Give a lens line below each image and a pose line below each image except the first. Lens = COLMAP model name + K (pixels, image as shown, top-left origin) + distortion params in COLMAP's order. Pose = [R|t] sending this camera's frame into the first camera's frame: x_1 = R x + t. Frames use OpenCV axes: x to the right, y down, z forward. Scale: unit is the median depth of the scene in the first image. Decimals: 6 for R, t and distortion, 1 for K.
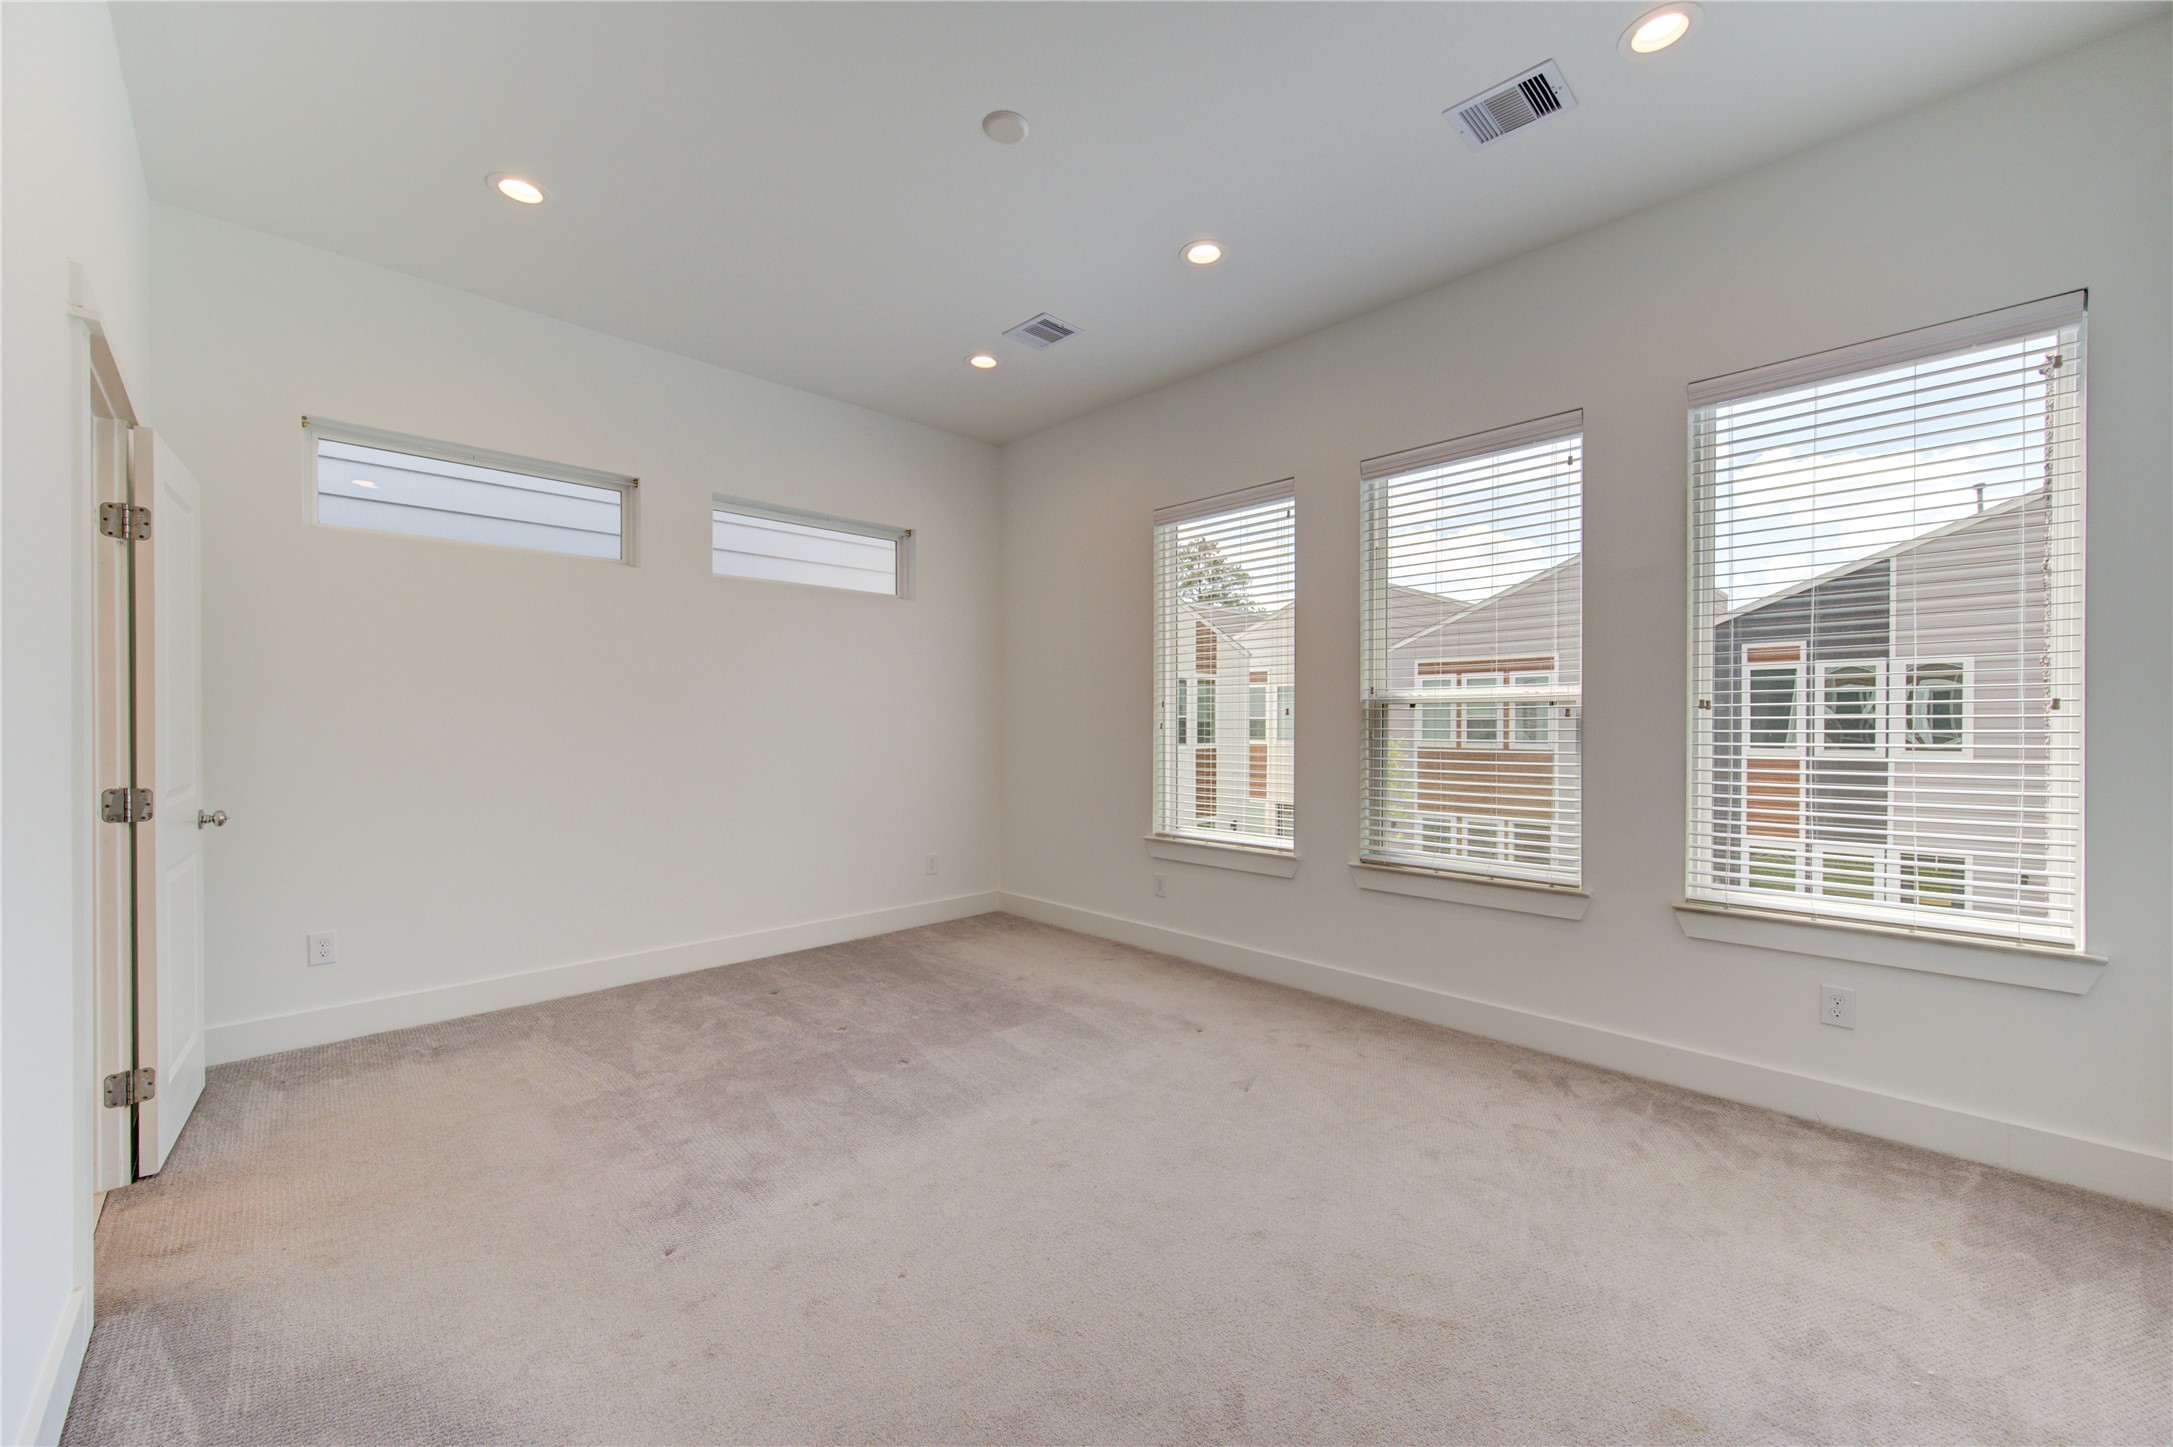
lens RADIAL K [[850.4, 0, 1090.0], [0, 850.4, 721.6], [0, 0, 1]] dist [0.001480, -0.000546]
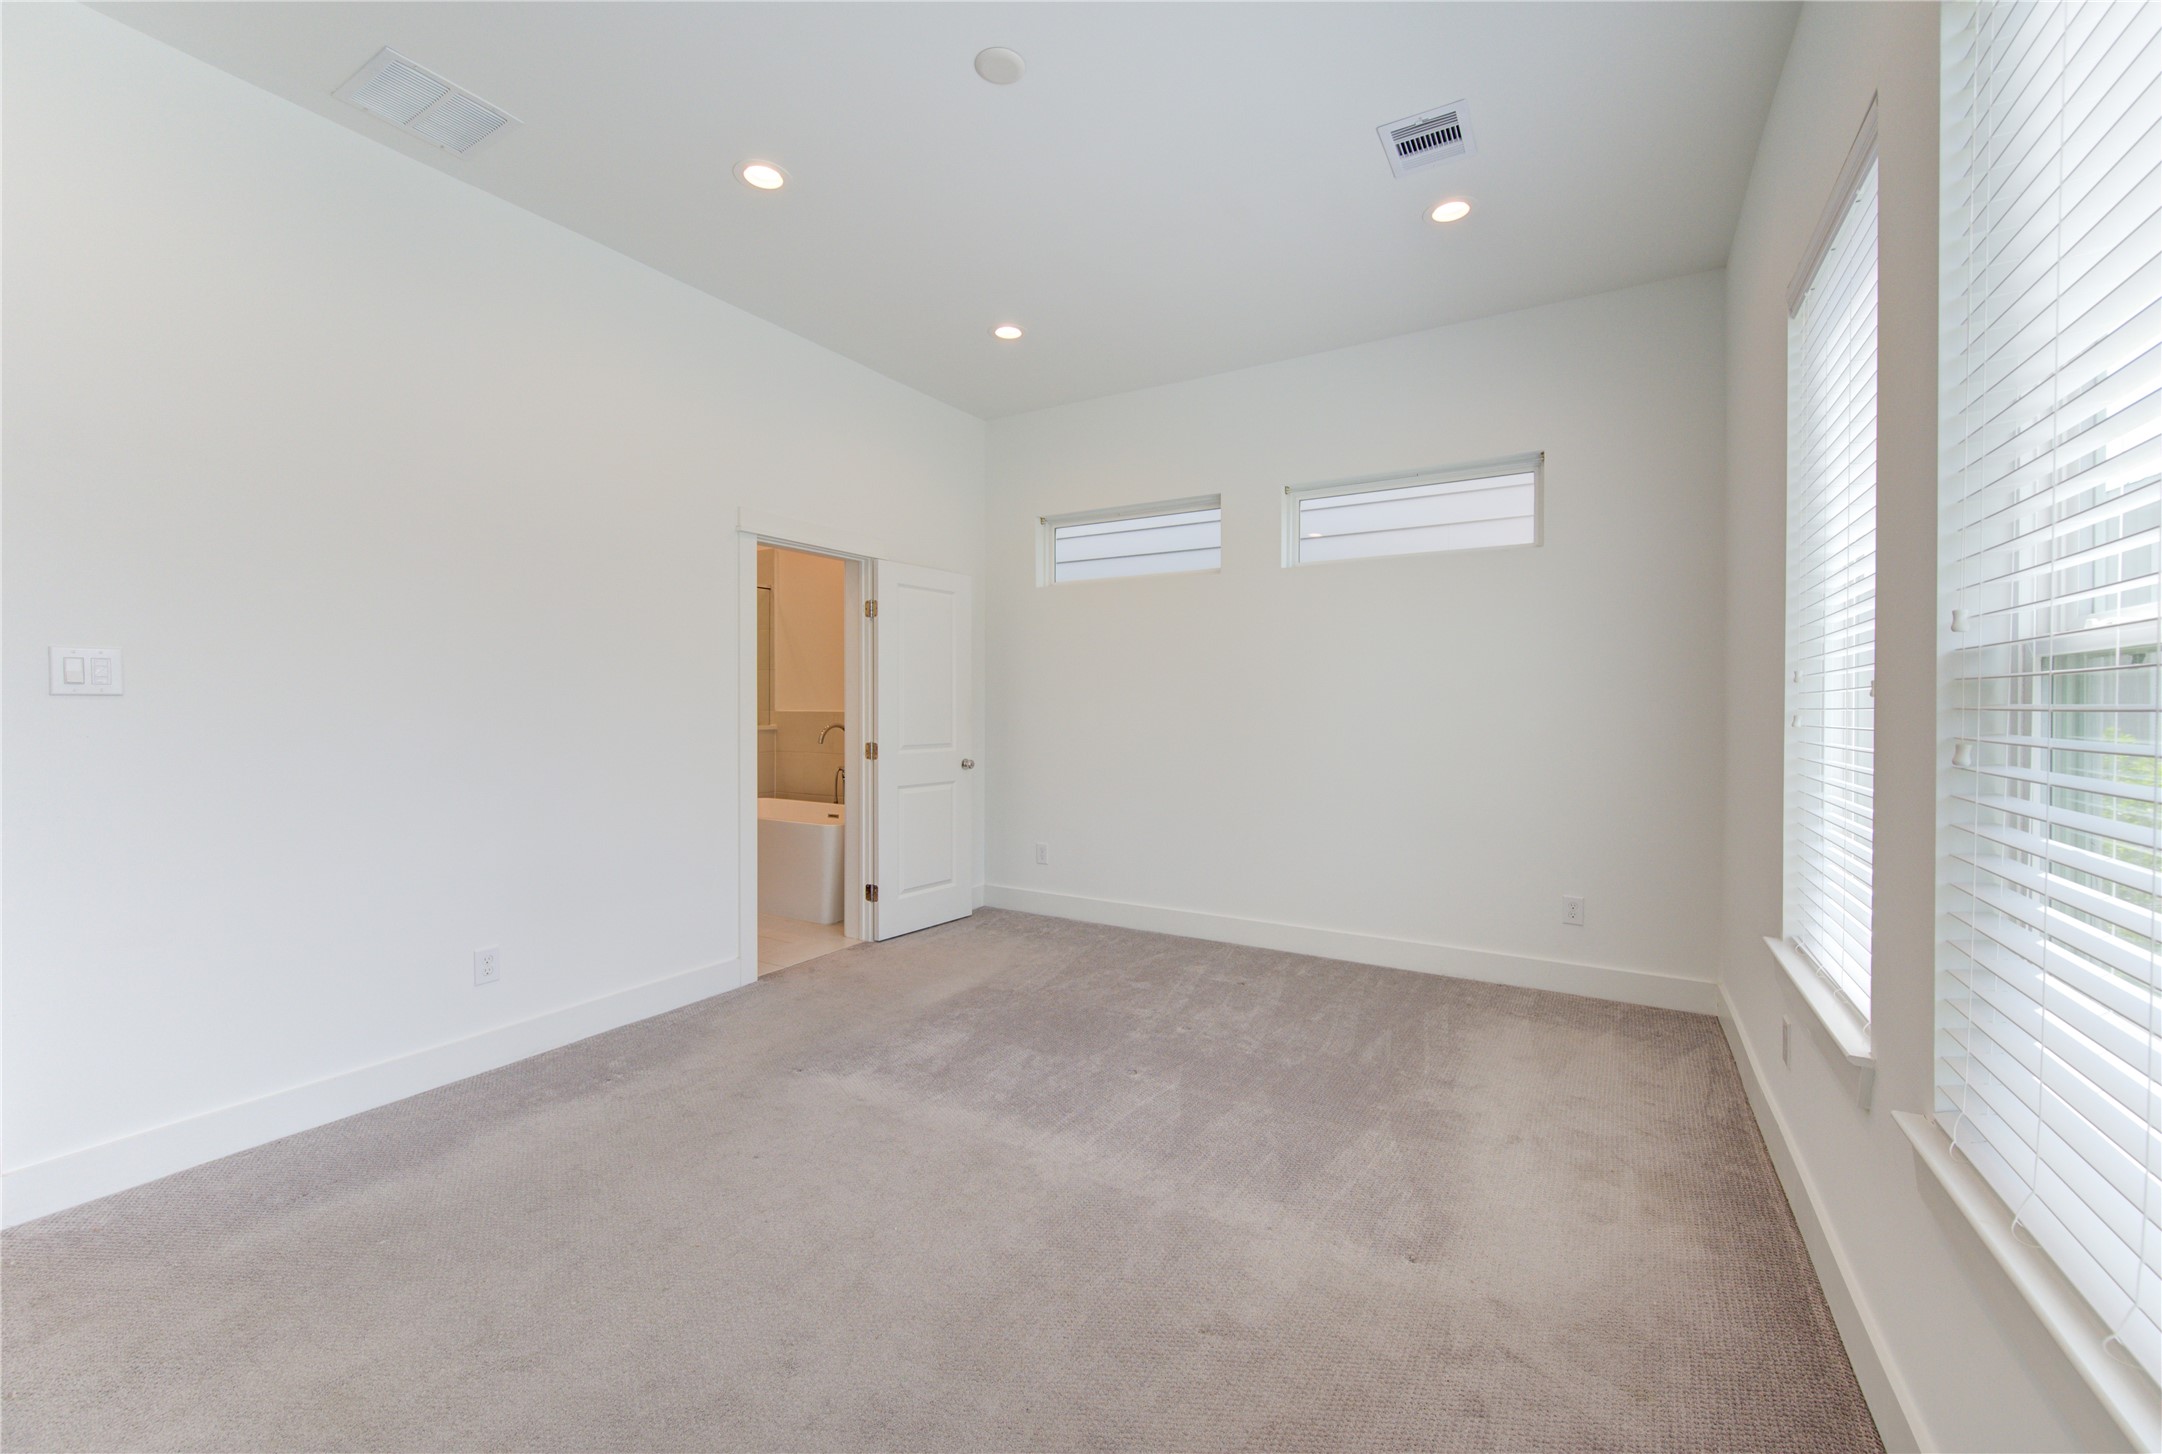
lens RADIAL K [[857.5, 0, 1082.6], [0, 857.5, 711.2], [0, 0, 1]] dist [0.000212, -0.000043]
pose [[0.254053, 0.003593, -0.967184, 0.552196], [-0.003004, 0.999991, 0.002926, -0.001271], [0.967186, 0.002162, 0.254062, 0.569558]]
